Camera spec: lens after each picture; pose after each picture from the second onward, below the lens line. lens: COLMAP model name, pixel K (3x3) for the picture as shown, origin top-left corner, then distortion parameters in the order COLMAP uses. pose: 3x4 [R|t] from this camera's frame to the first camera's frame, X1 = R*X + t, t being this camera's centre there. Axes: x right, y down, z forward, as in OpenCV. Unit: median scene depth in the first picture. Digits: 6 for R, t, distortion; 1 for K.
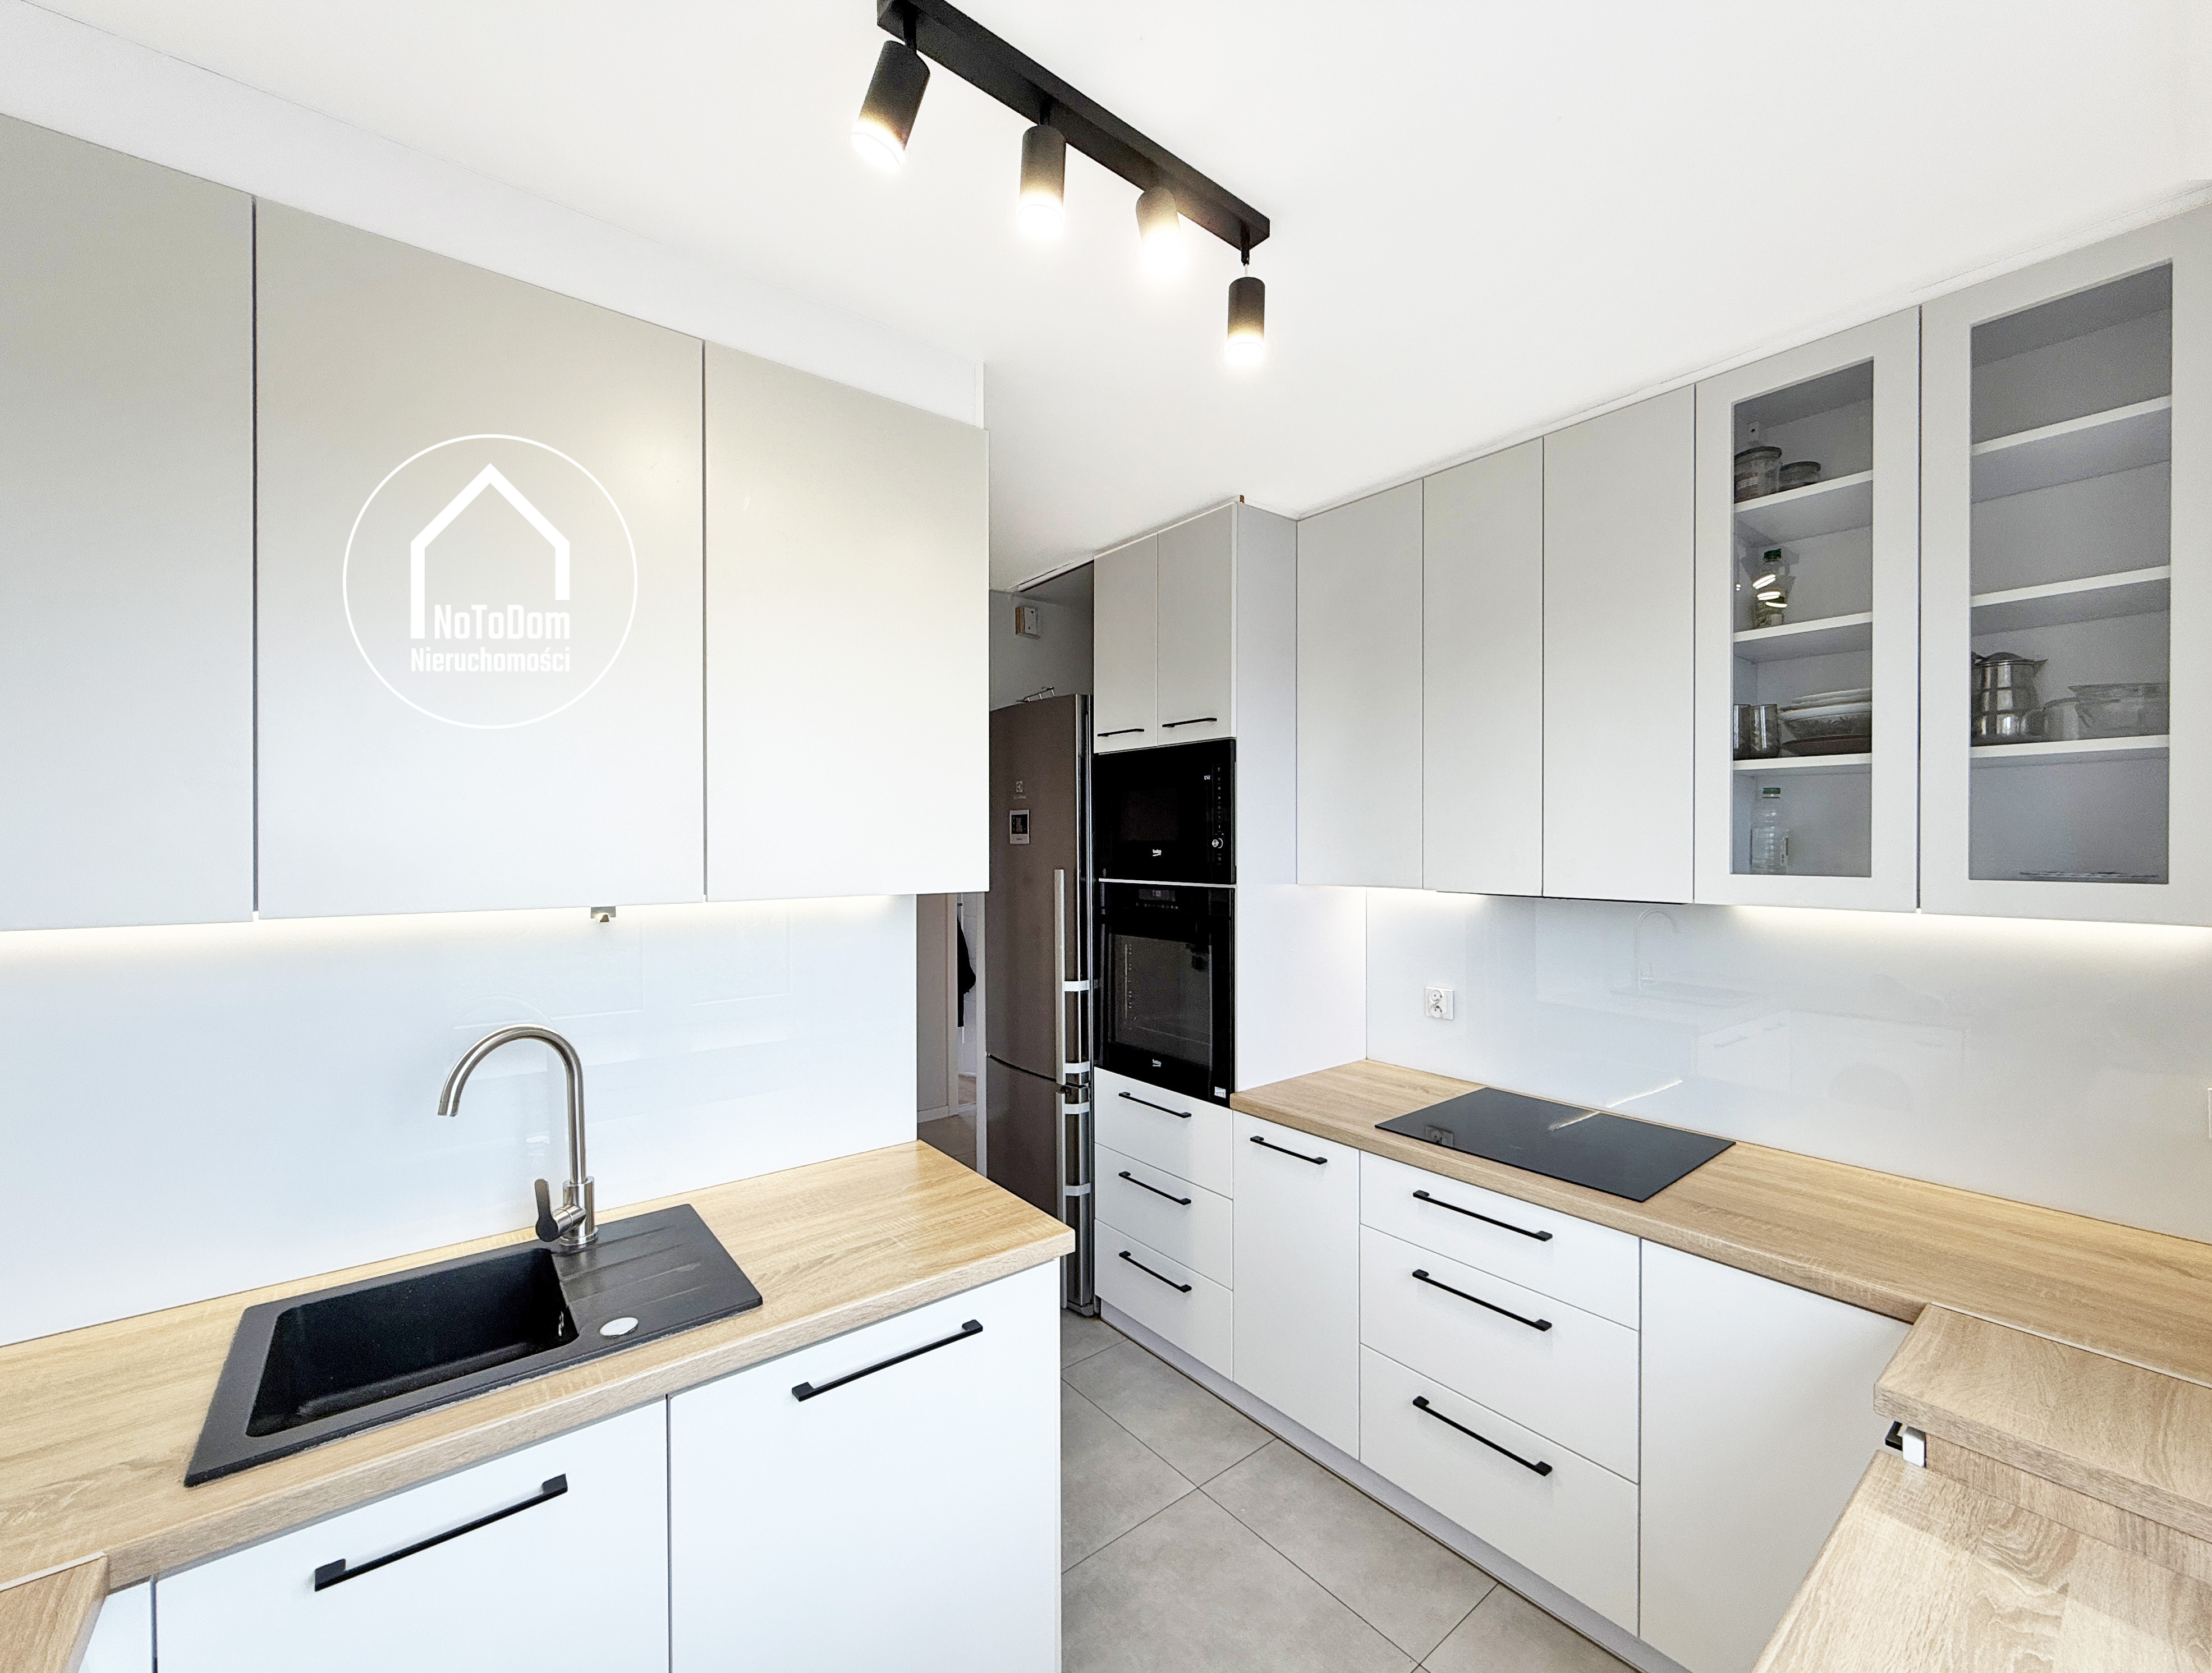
lens RADIAL K [[905.0, 0, 1117.2], [0, 905.0, 845.9], [0, 0, 1]] dist [-0.002147, 0.000765]
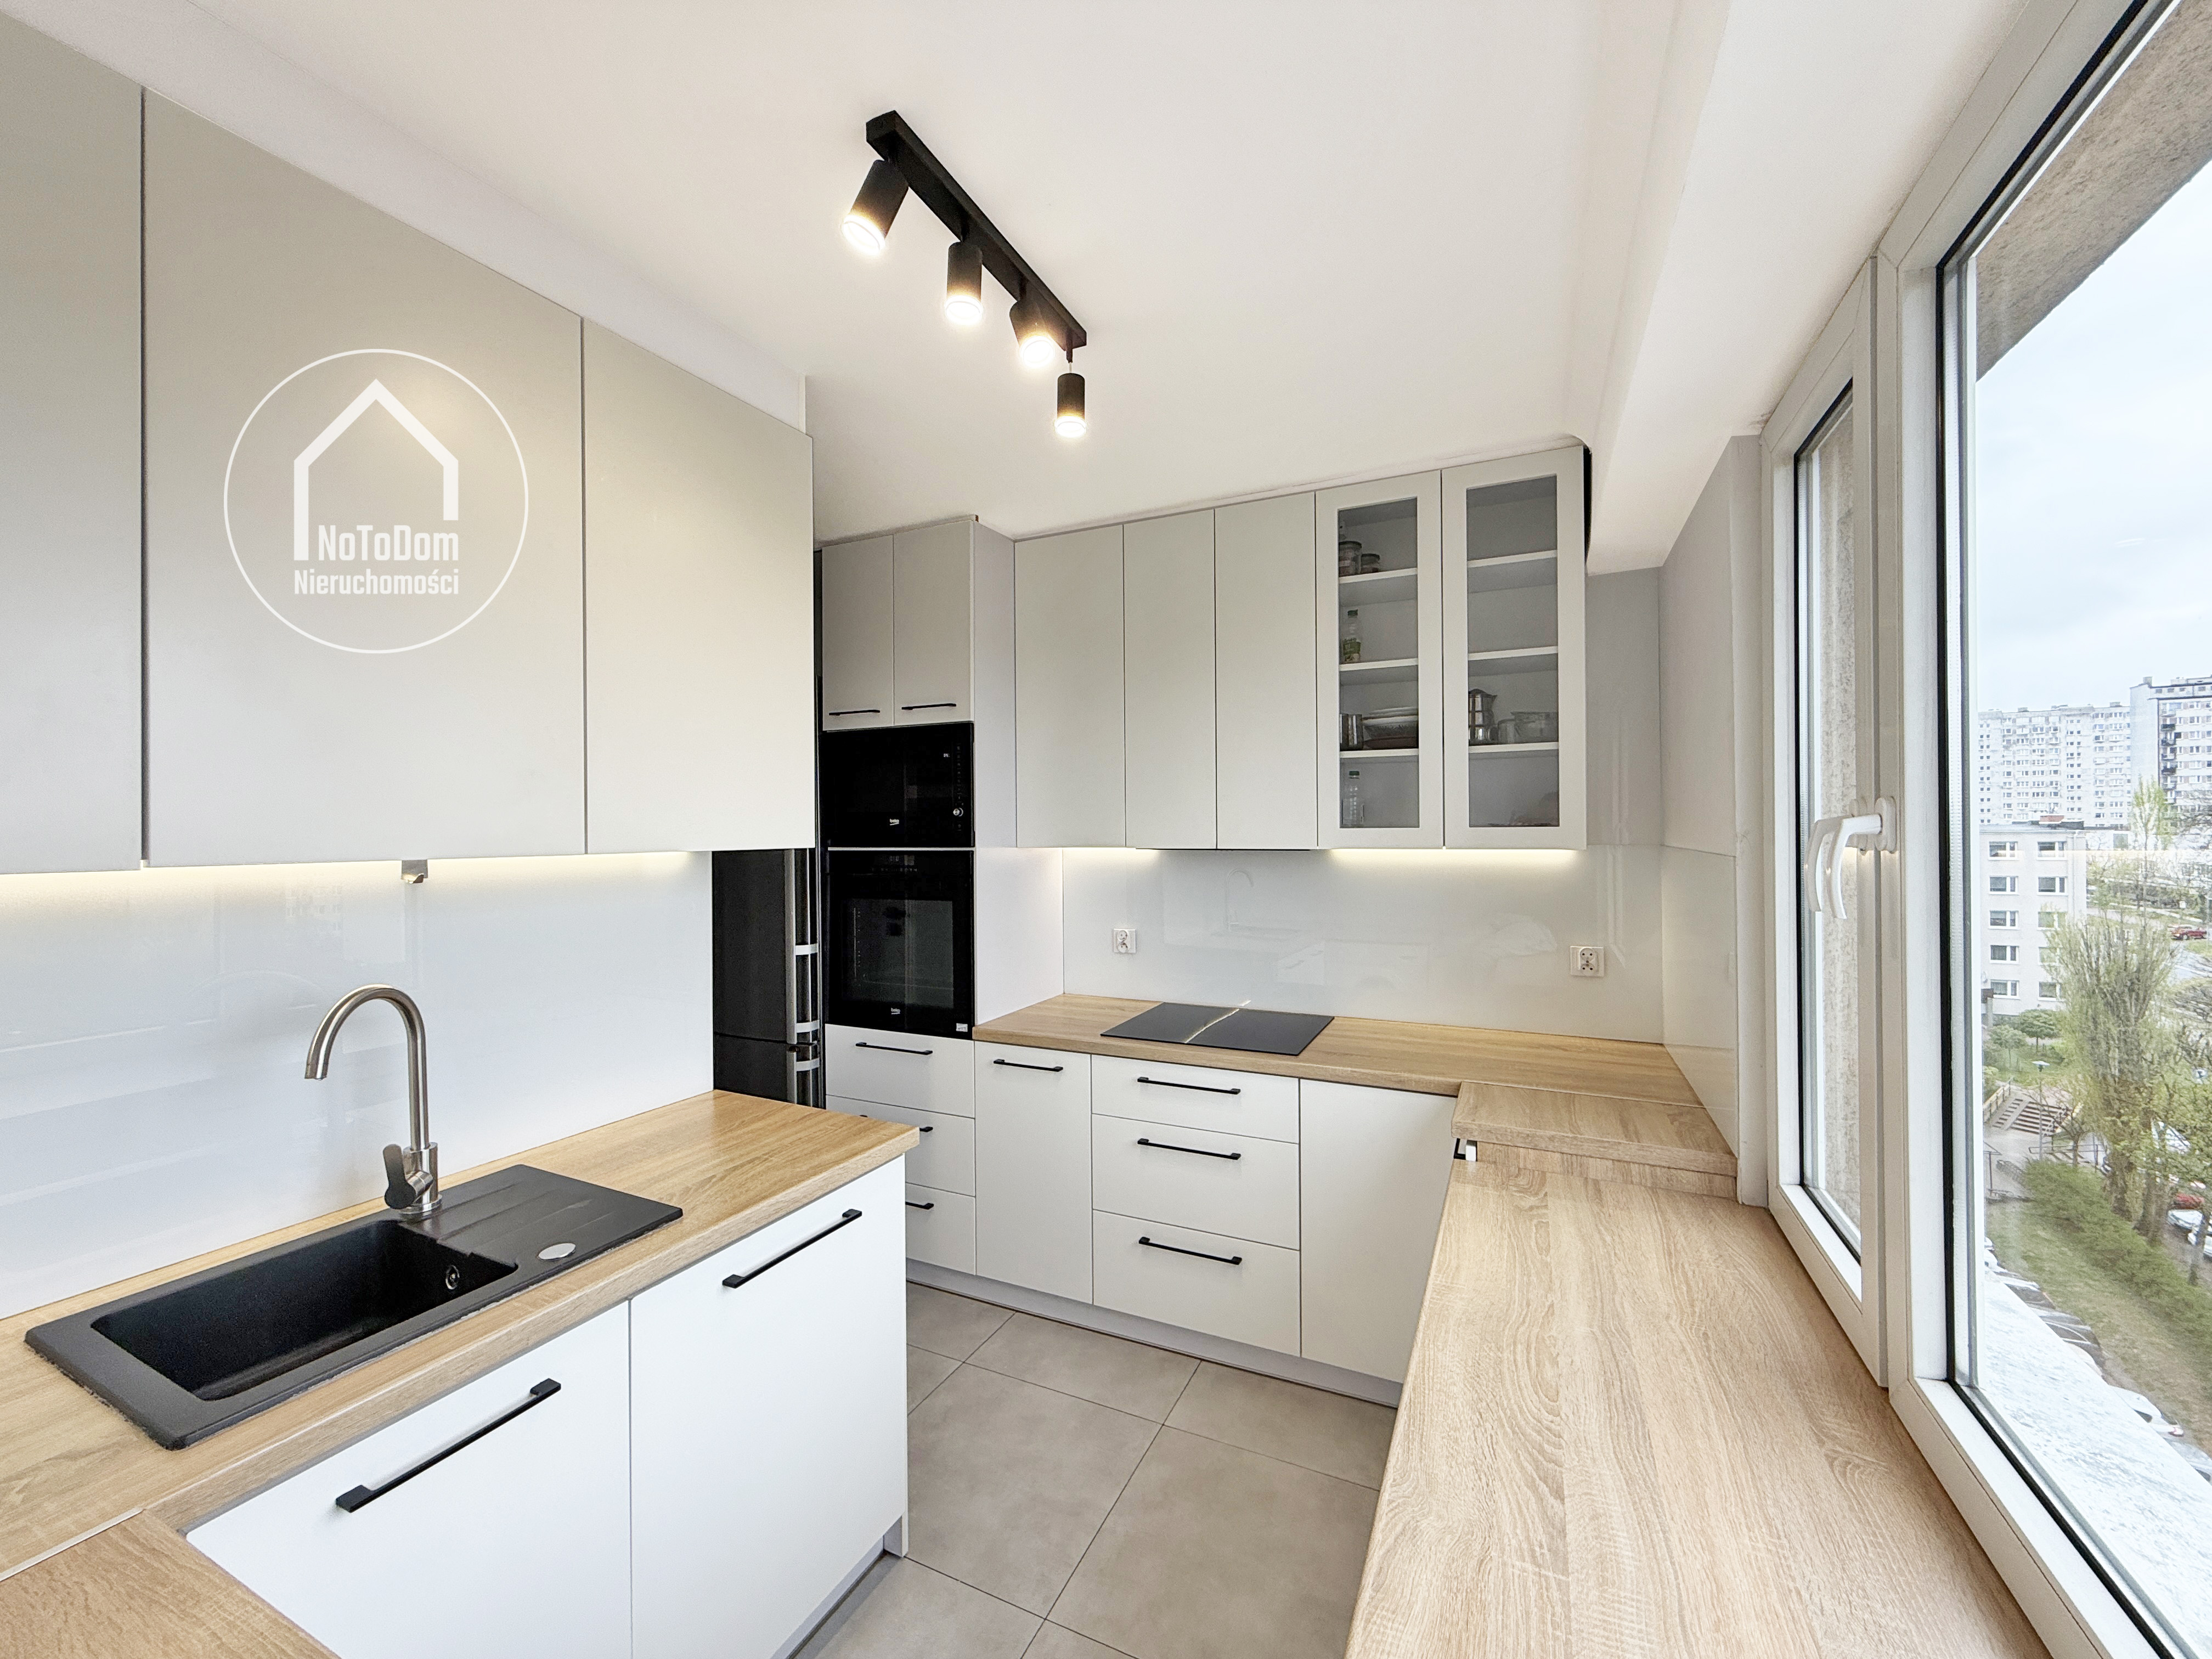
lens RADIAL K [[885.6, 0, 1095.2], [0, 885.6, 827.9], [0, 0, 1]] dist [-0.000875, 0.000195]
pose [[0.908042, -0.005867, 0.418838, -0.302542], [0.008670, 0.999951, -0.004790, 0.035722], [-0.418789, 0.007981, 0.908048, -0.149718]]
